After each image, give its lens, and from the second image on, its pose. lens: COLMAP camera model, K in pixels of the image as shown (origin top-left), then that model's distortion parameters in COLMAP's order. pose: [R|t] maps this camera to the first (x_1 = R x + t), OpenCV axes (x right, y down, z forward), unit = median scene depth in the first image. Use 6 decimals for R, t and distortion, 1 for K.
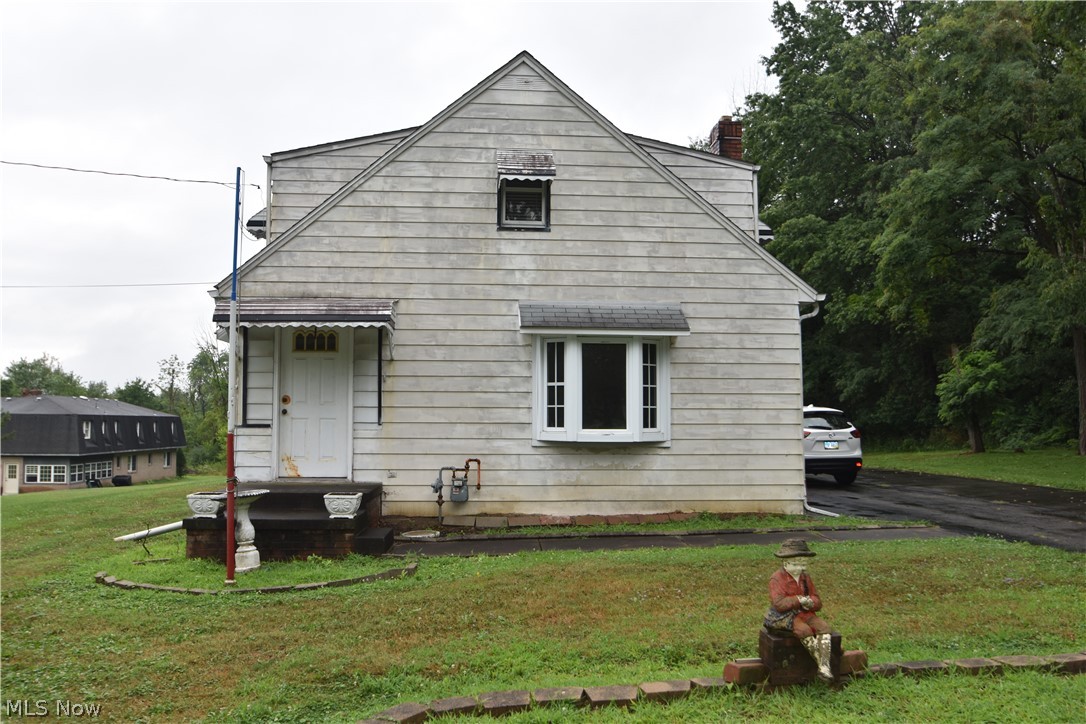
lens RADIAL K [[883.2, 0, 541.4], [0, 883.2, 369.2], [0, 0, 1]] dist [-0.057970, 0.021683]
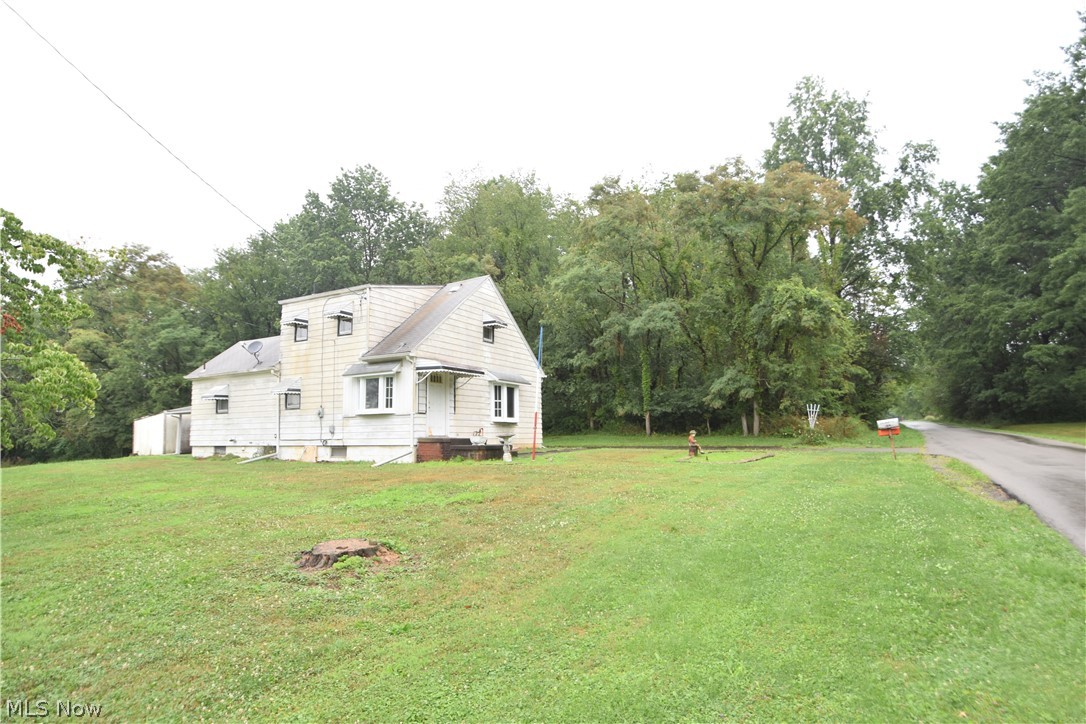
lens RADIAL K [[577.2, 0, 547.1], [0, 577.2, 376.2], [0, 0, 1]] dist [-0.016936, -0.001440]
pose [[0.548157, 0.079838, 0.832556, -1.366158], [-0.036796, 0.996772, -0.071359, 0.061325], [-0.835566, 0.008481, 0.549325, -0.102264]]
